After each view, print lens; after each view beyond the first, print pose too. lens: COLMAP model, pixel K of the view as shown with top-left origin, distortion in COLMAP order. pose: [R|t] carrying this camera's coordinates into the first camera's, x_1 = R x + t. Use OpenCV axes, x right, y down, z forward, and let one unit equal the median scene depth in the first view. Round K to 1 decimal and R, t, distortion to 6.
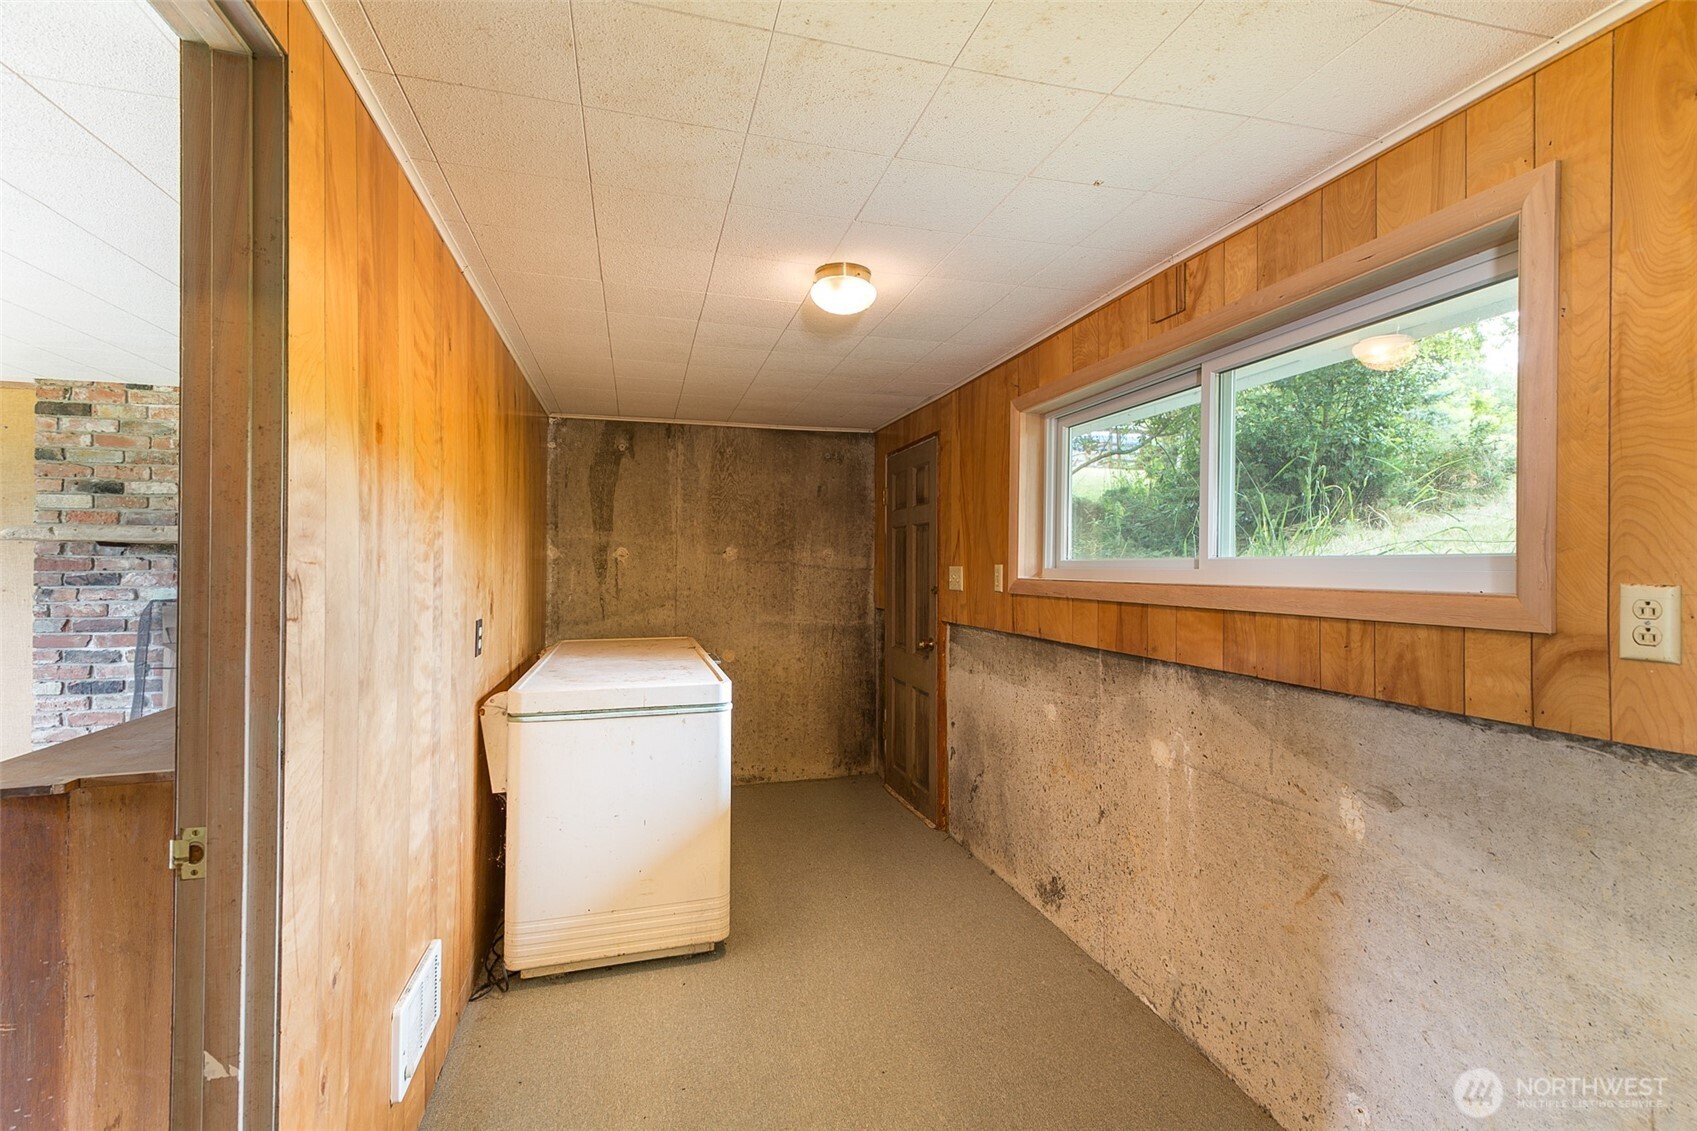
lens RADIAL K [[775.5, 0, 851.9], [0, 775.5, 567.1], [0, 0, 1]] dist [0.002987, 0.000198]
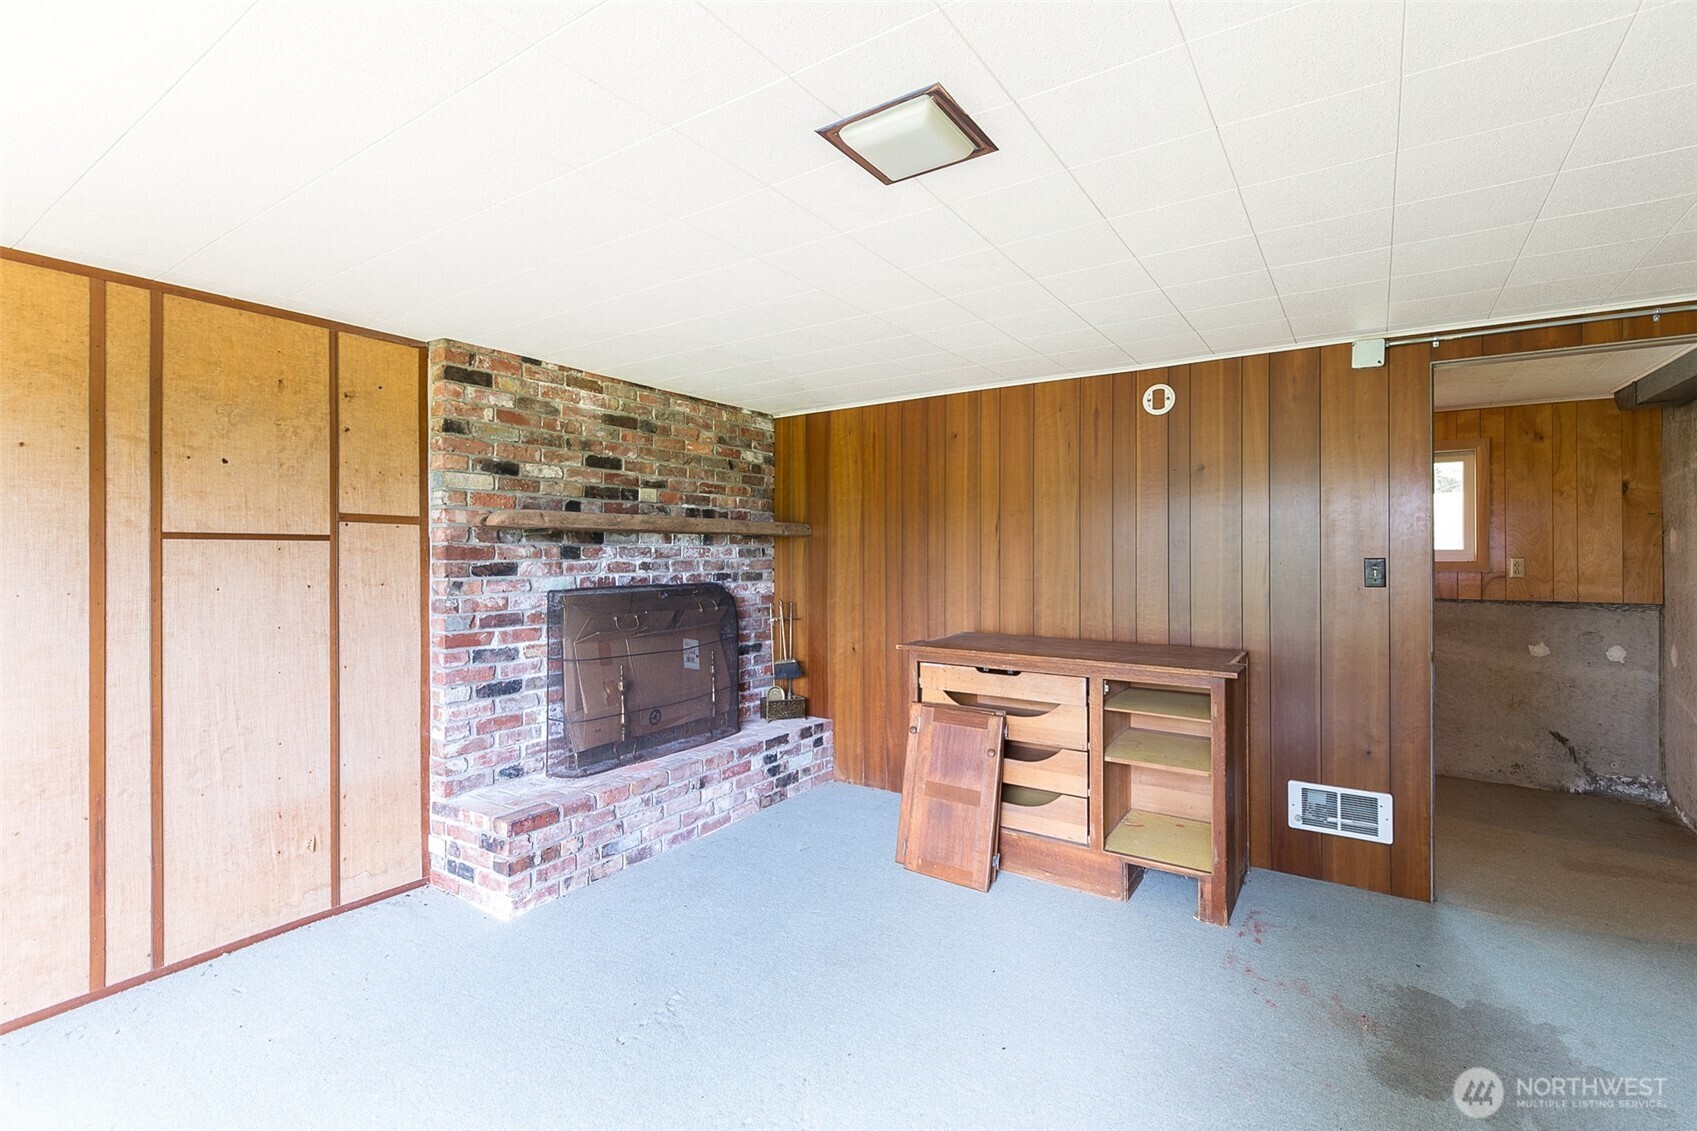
lens RADIAL K [[775.5, 0, 847.2], [0, 775.5, 556.2], [0, 0, 1]] dist [0.002987, 0.000198]
pose [[0.770064, -0.003404, 0.637957, -1.234969], [0.001762, 0.999993, 0.003208, -0.001707], [-0.637964, -0.001346, 0.770065, 0.047264]]
